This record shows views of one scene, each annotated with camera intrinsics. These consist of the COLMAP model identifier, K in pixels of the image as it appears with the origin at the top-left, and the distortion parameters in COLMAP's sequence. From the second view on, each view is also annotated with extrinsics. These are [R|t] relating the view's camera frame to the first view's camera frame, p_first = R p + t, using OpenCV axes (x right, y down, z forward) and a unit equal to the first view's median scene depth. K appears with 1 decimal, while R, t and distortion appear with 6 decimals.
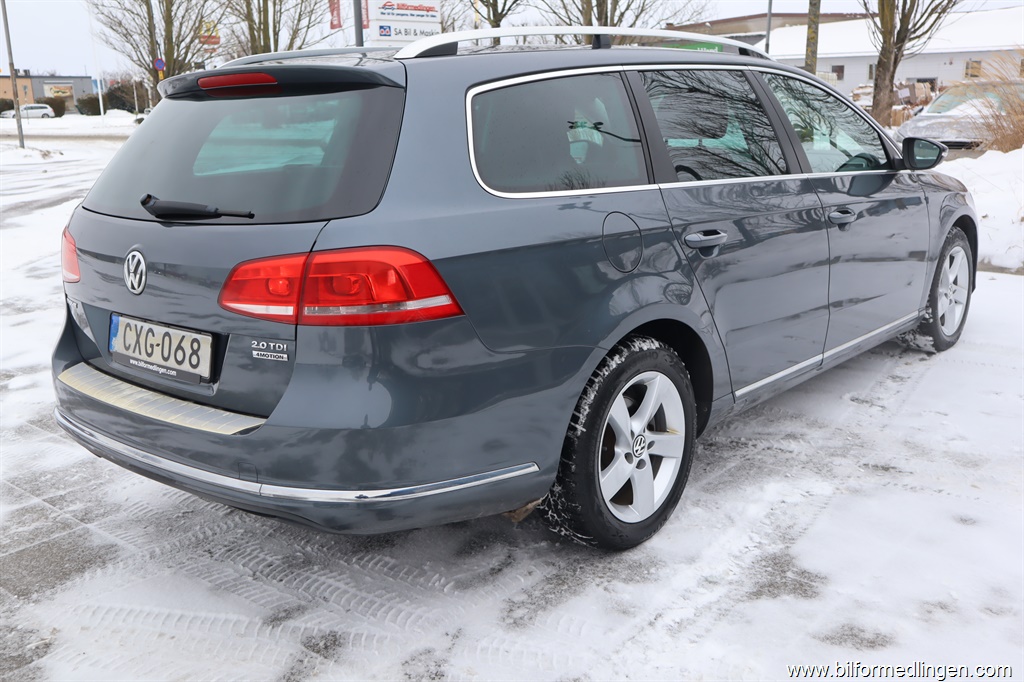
lens RADIAL K [[970.3, 0, 512.0], [0, 970.3, 341.0], [0, 0, 1]] dist [-0.011197, 0.012701]
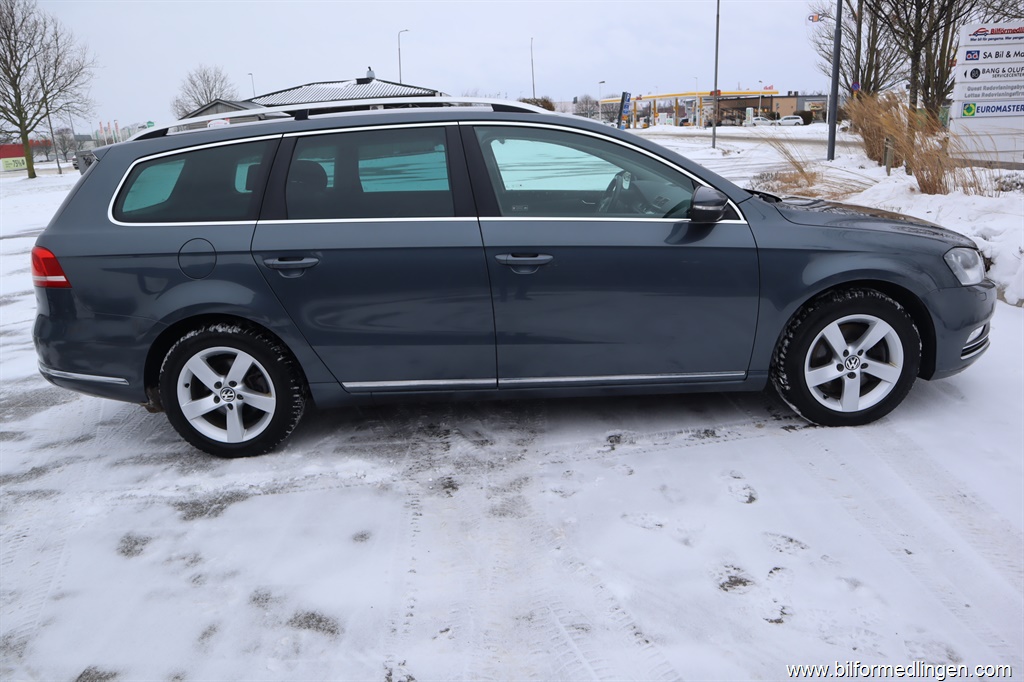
lens RADIAL K [[694.7, 0, 512.0], [0, 694.7, 341.0], [0, 0, 1]] dist [-0.058509, 0.003269]
pose [[0.662883, 0.213061, -0.717768, 1.275849], [-0.154051, 0.976957, 0.147727, -0.216655], [0.732703, 0.012647, 0.680431, 0.645359]]
